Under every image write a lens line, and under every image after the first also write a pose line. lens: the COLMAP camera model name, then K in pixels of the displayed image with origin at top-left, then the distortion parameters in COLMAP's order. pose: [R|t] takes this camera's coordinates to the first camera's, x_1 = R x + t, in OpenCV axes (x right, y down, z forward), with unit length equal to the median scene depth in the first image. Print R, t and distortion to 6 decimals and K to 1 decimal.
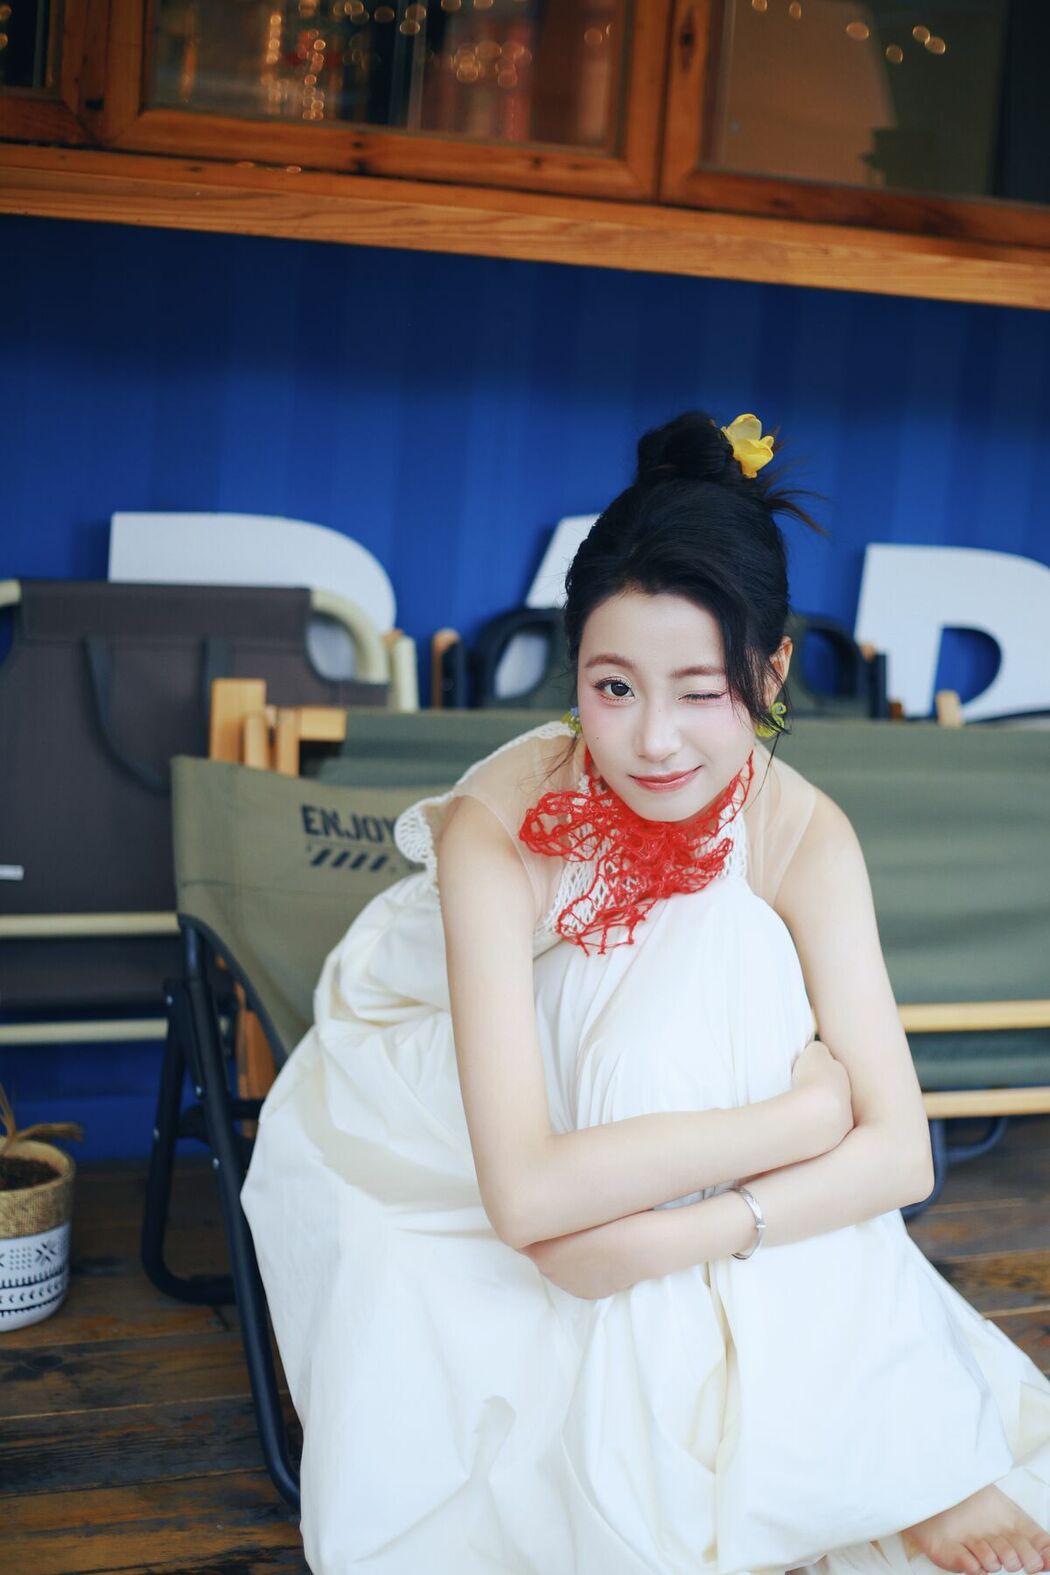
lens RADIAL K [[2295.4, 0, 525.0], [0, 2295.4, 787.5], [0, 0, 1]] dist [-0.047131, -0.394853]
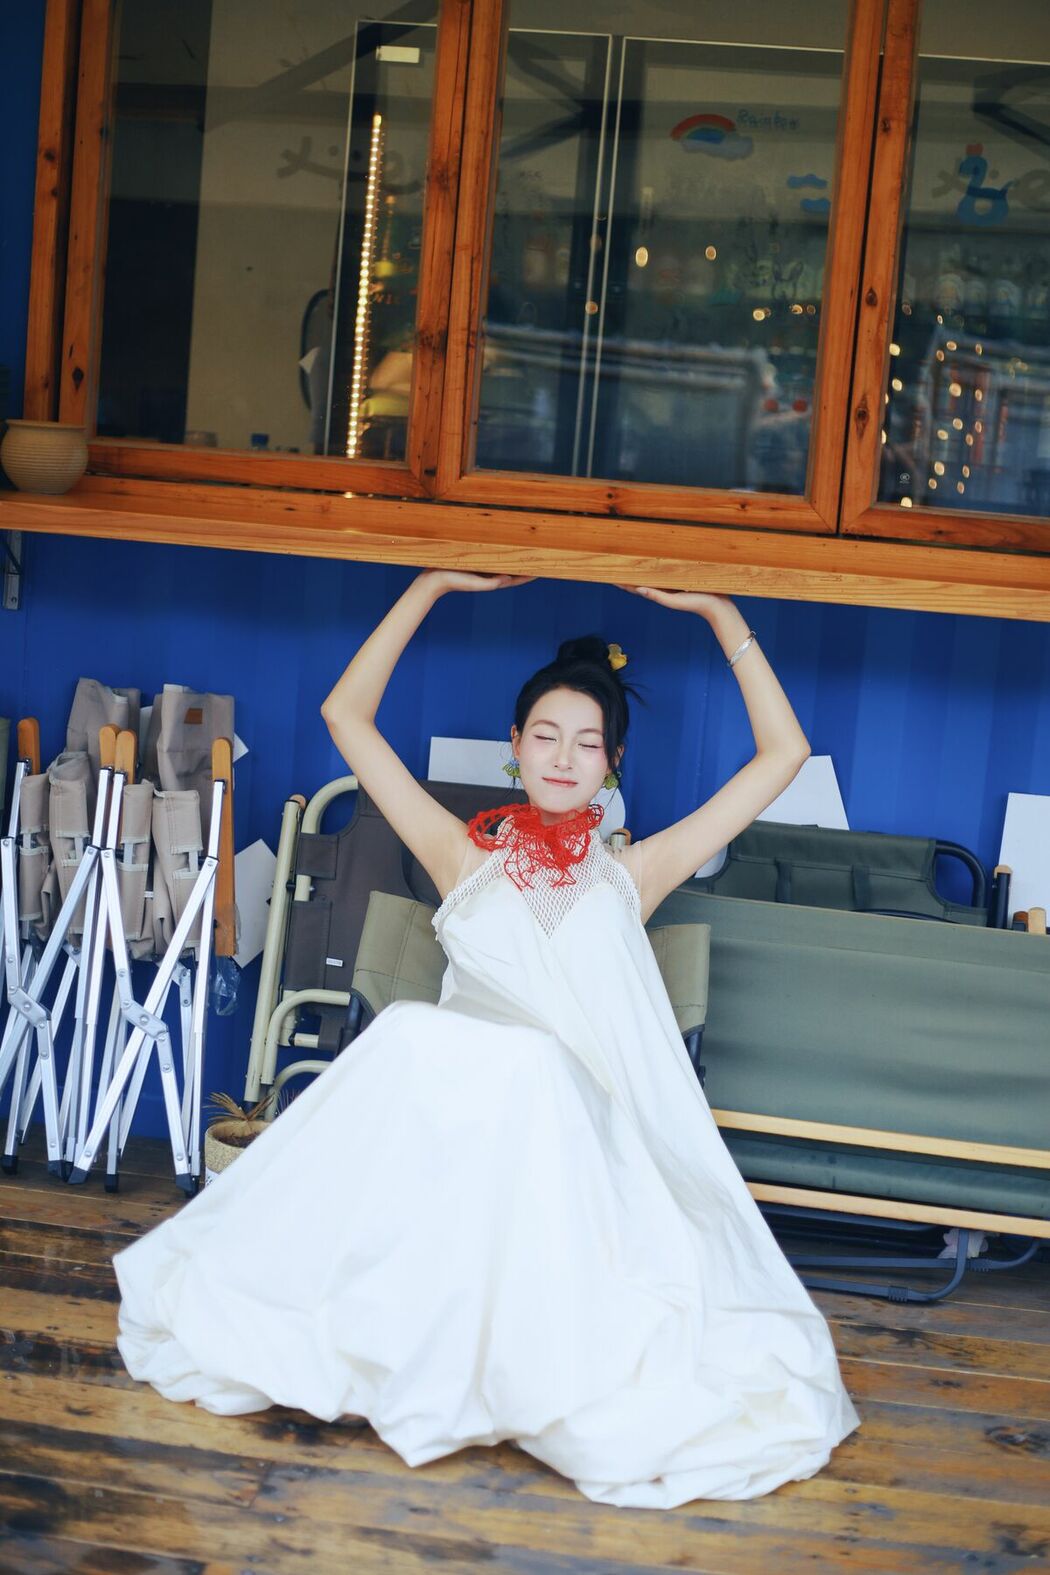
lens RADIAL K [[2240.1, 0, 532.0], [0, 2240.1, 822.3], [0, 0, 1]] dist [-0.084989, 0.036153]
pose [[0.872092, 0.069621, -0.484363, 0.669370], [-0.108308, 0.992740, -0.052314, 0.008572], [0.477204, 0.098083, 0.873302, -0.294122]]
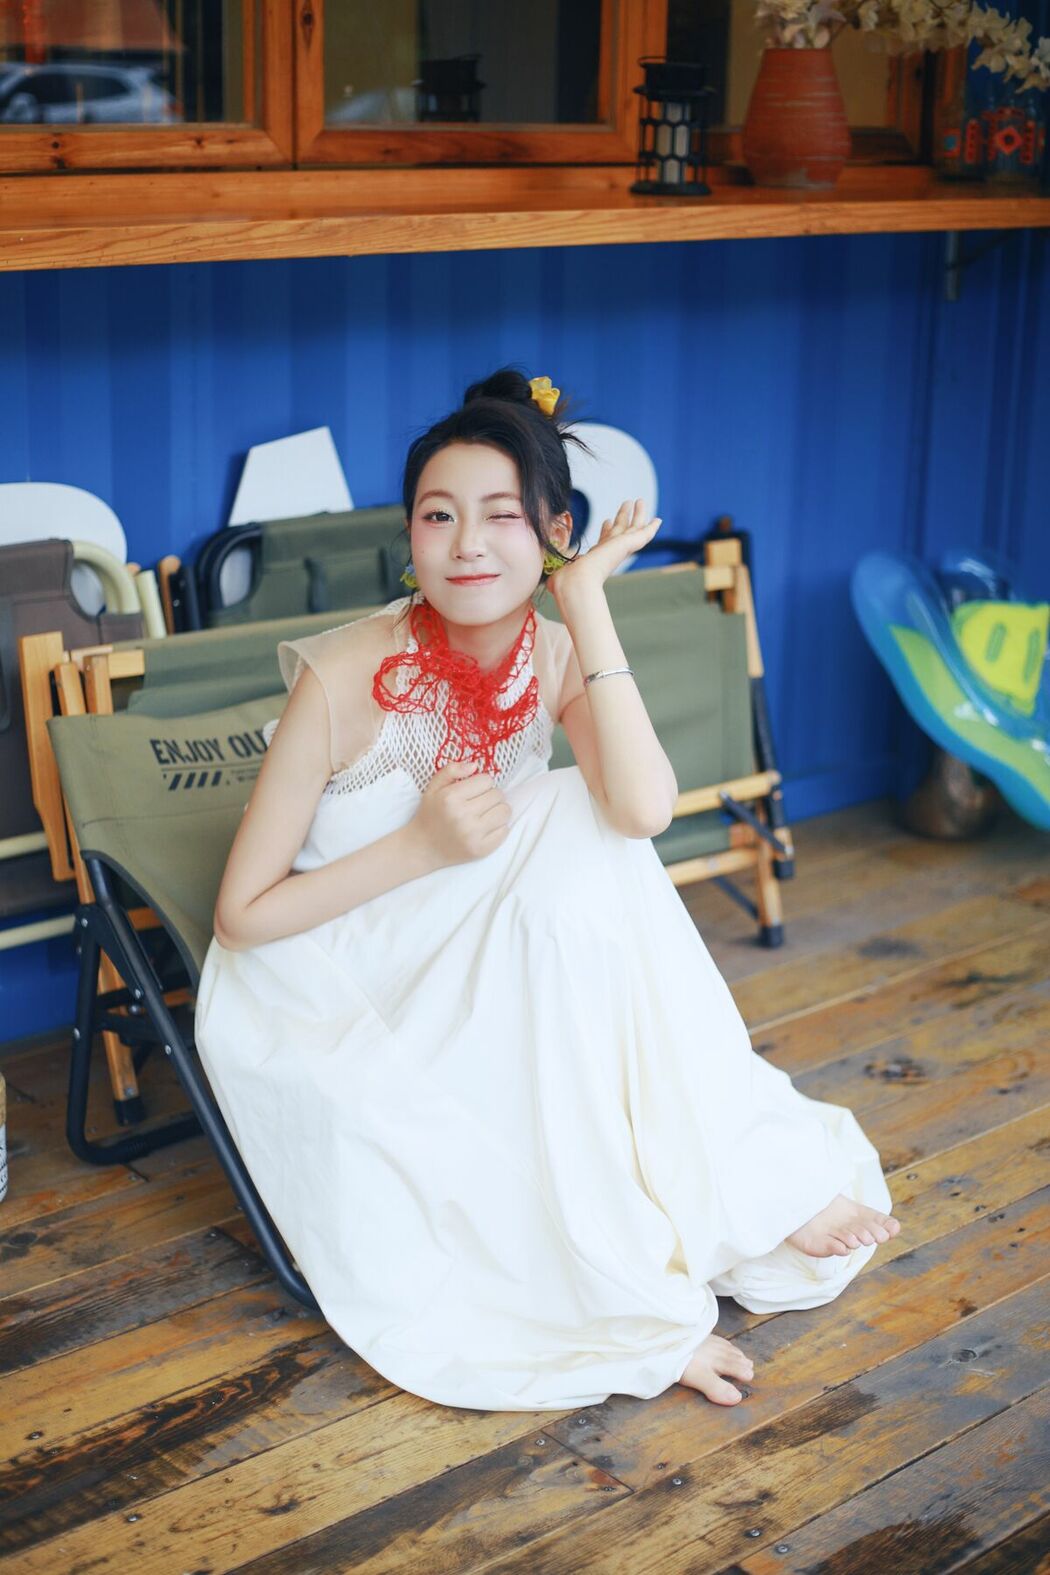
lens RADIAL K [[2278.9, 0, 501.8], [0, 2278.9, 780.9], [0, 0, 1]] dist [-0.104249, -0.057819]
pose [[0.944688, -0.156370, 0.288294, -0.264022], [0.124100, 0.984094, 0.127117, -0.097199], [-0.303586, -0.084309, 0.949067, -0.168006]]
